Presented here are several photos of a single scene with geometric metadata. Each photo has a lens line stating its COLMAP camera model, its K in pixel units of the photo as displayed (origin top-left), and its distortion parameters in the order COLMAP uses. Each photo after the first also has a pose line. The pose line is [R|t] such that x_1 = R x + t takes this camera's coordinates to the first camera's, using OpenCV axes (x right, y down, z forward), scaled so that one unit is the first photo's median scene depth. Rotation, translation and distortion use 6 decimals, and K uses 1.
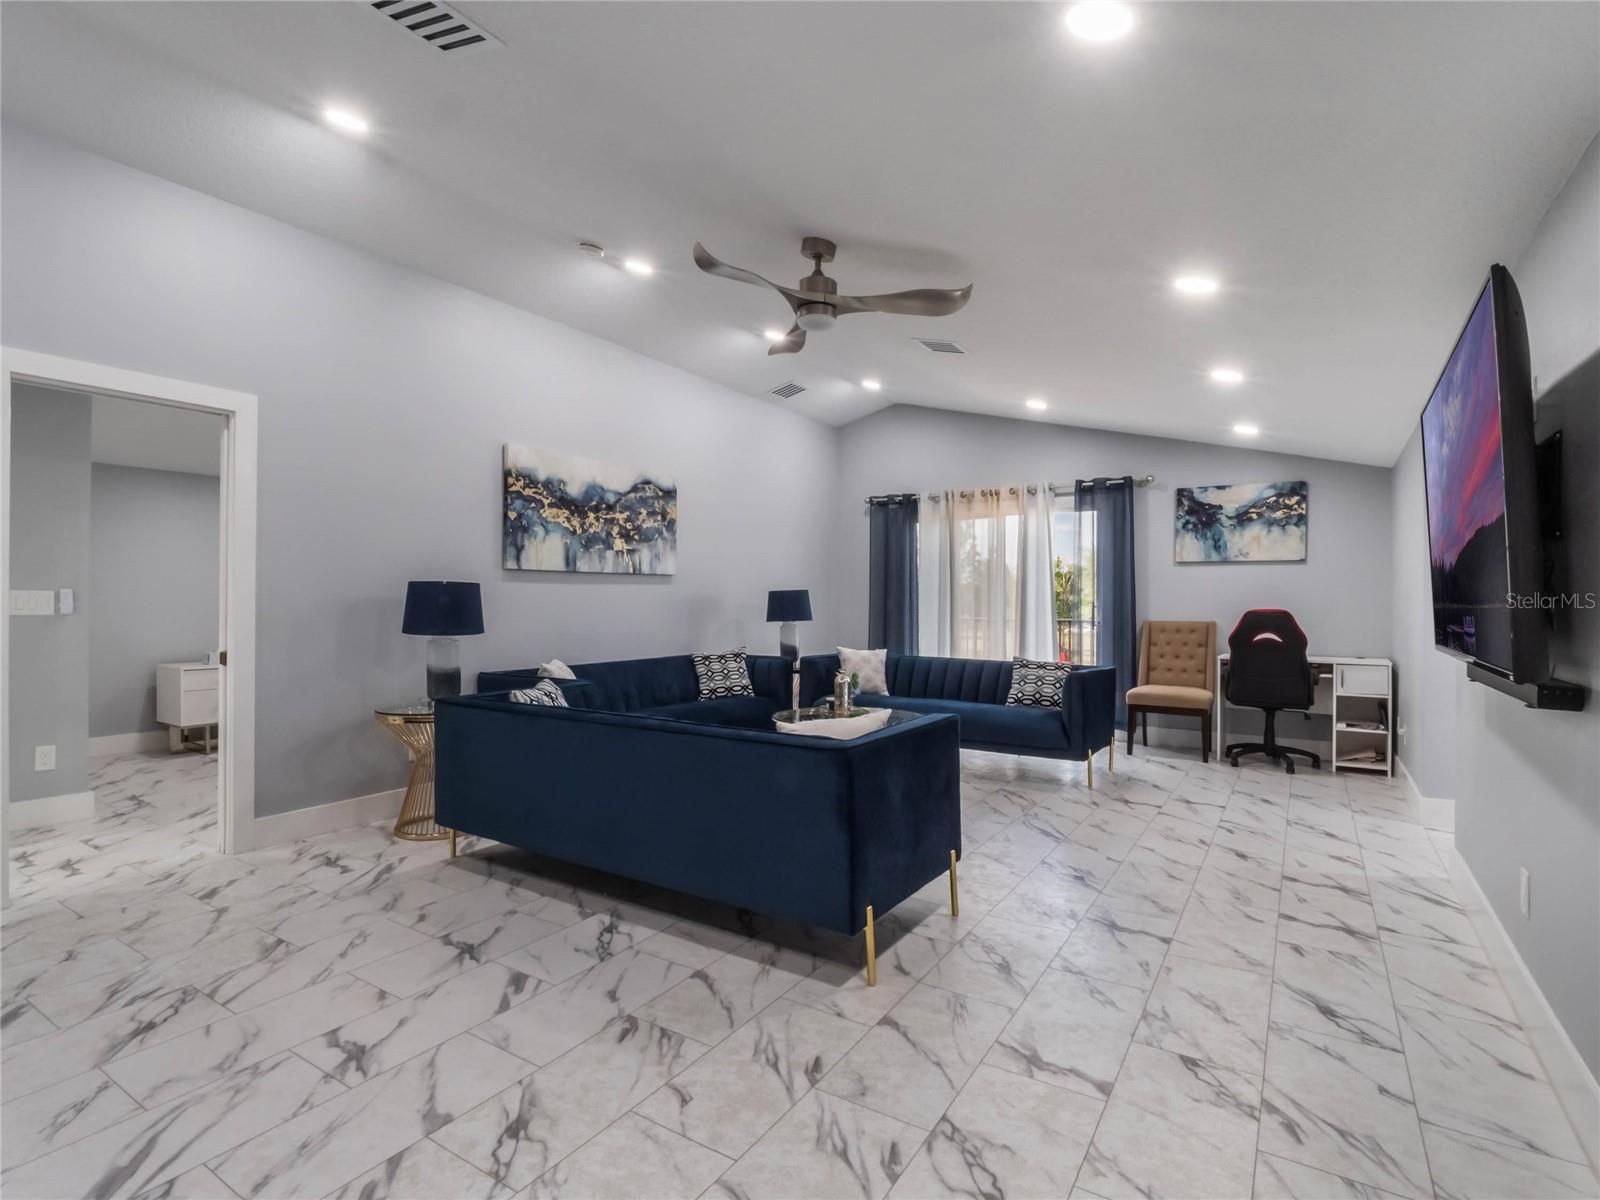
lens RADIAL K [[788.3, 0, 799.4], [0, 788.3, 598.6], [0, 0, 1]] dist [-0.003183, -0.005615]
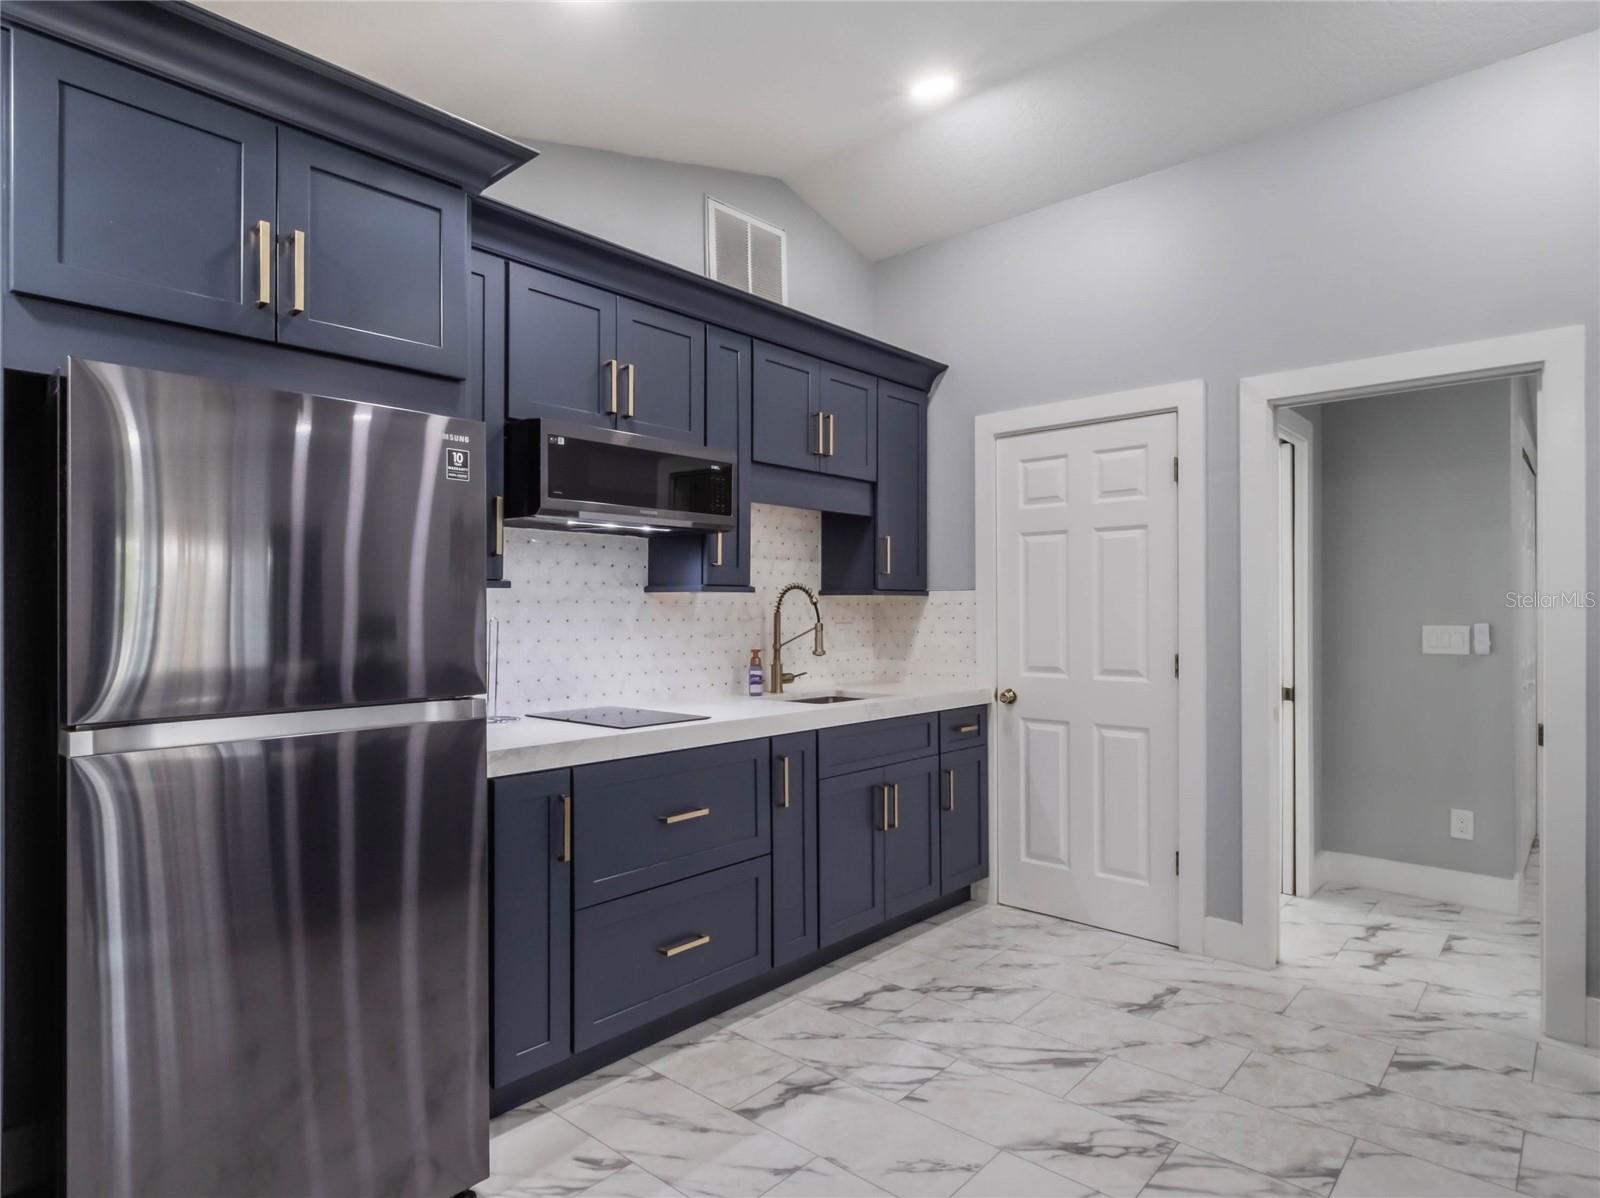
lens RADIAL K [[903.7, 0, 796.4], [0, 903.7, 606.3], [0, 0, 1]] dist [-0.003064, 0.001773]
pose [[-0.162833, -0.008234, -0.986619, 0.111060], [0.006007, 0.999938, -0.009337, -0.025563], [0.986635, -0.007447, -0.162774, 0.439340]]
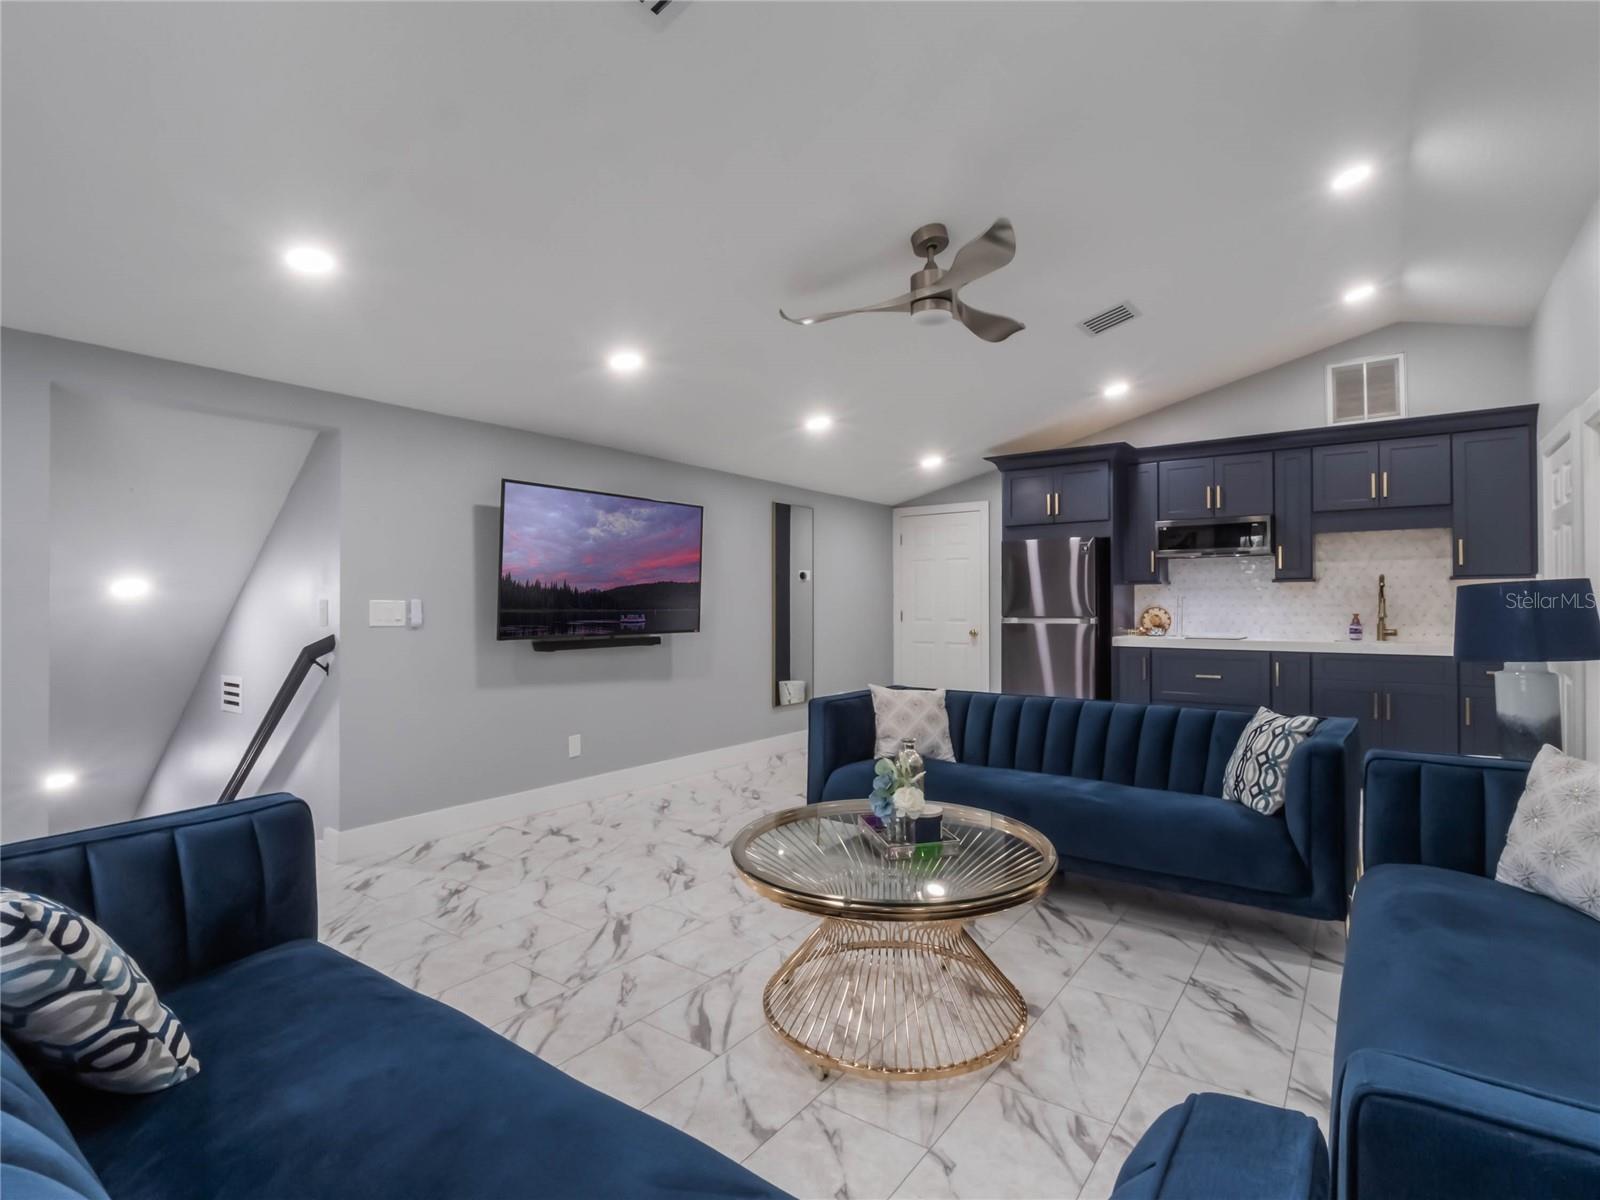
lens RADIAL K [[788.3, 0, 808.4], [0, 788.3, 594.3], [0, 0, 1]] dist [-0.003183, -0.005615]
pose [[-0.998675, -0.002564, 0.051398, 0.100764], [-0.003495, 0.999831, -0.018042, 0.002289], [-0.051343, -0.018198, -0.998515, 1.620432]]
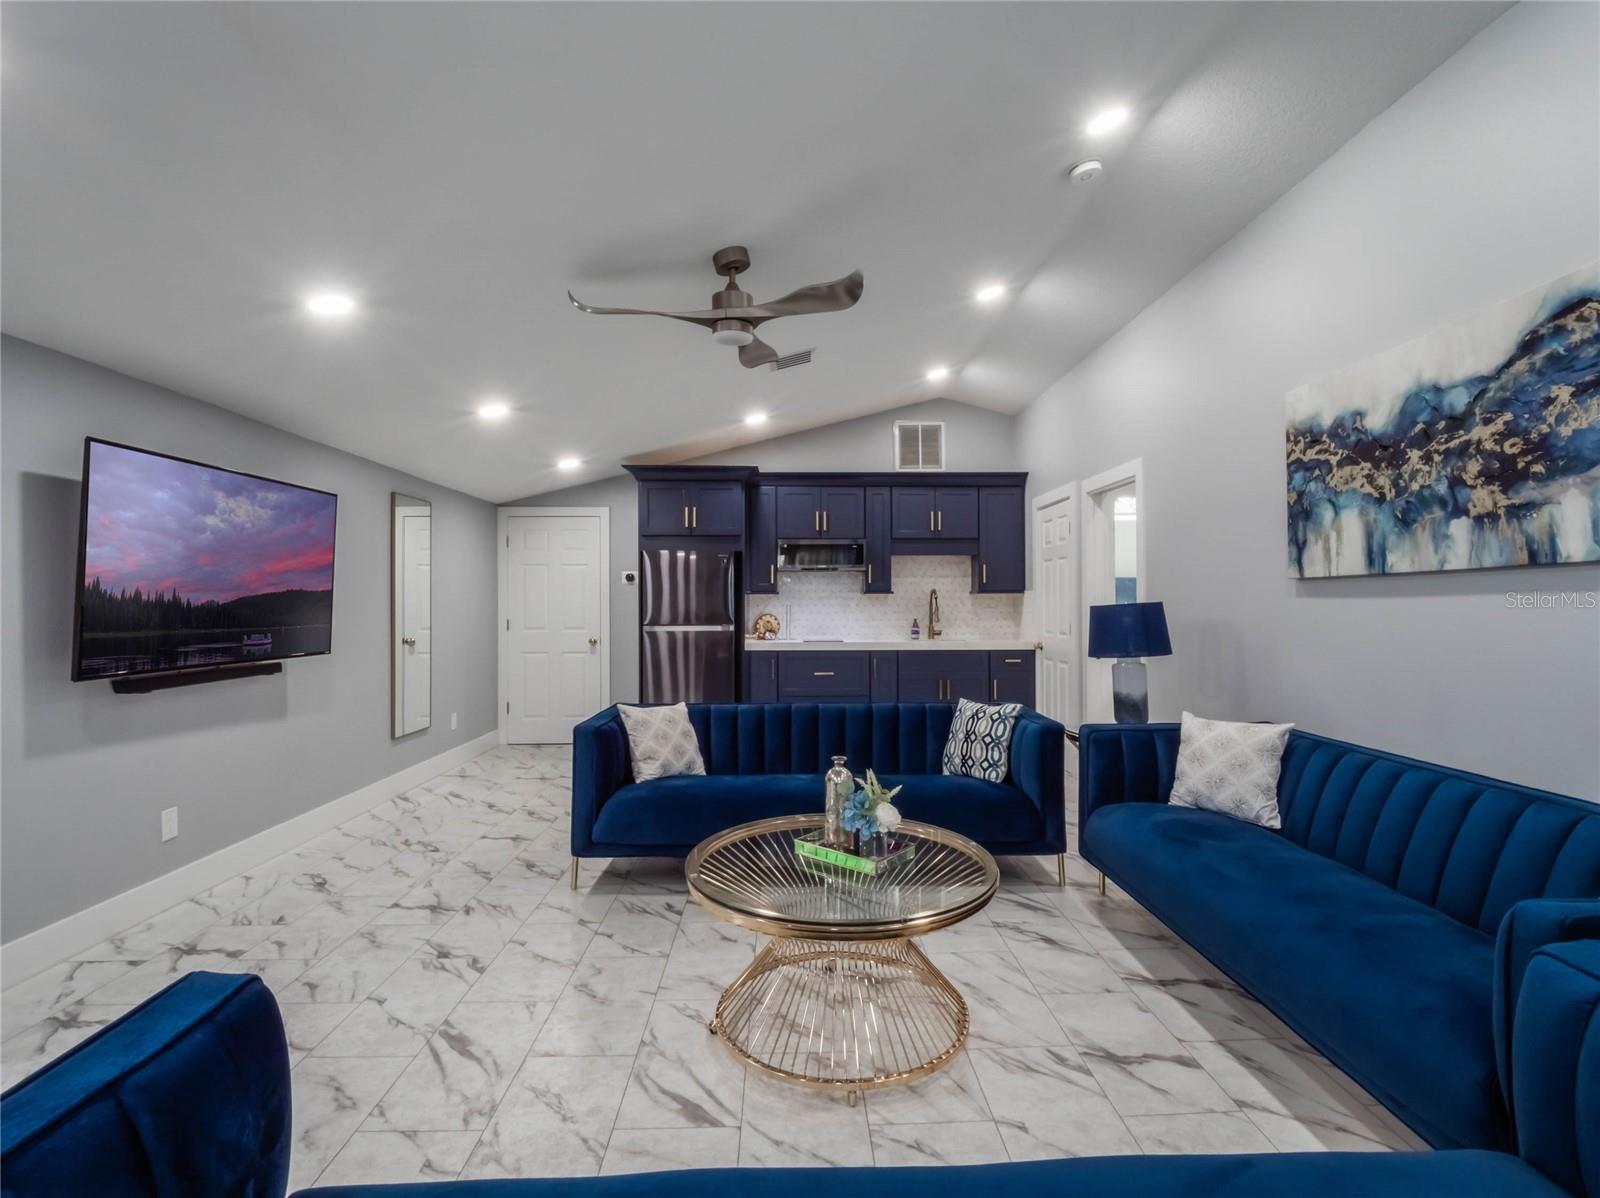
lens RADIAL K [[788.3, 0, 806.3], [0, 788.3, 589.6], [0, 0, 1]] dist [-0.003183, -0.005615]
pose [[-0.824302, -0.011752, -0.566029, 0.409329], [0.001996, 0.999718, -0.023663, -0.015356], [0.566147, -0.020635, -0.824046, 1.526480]]
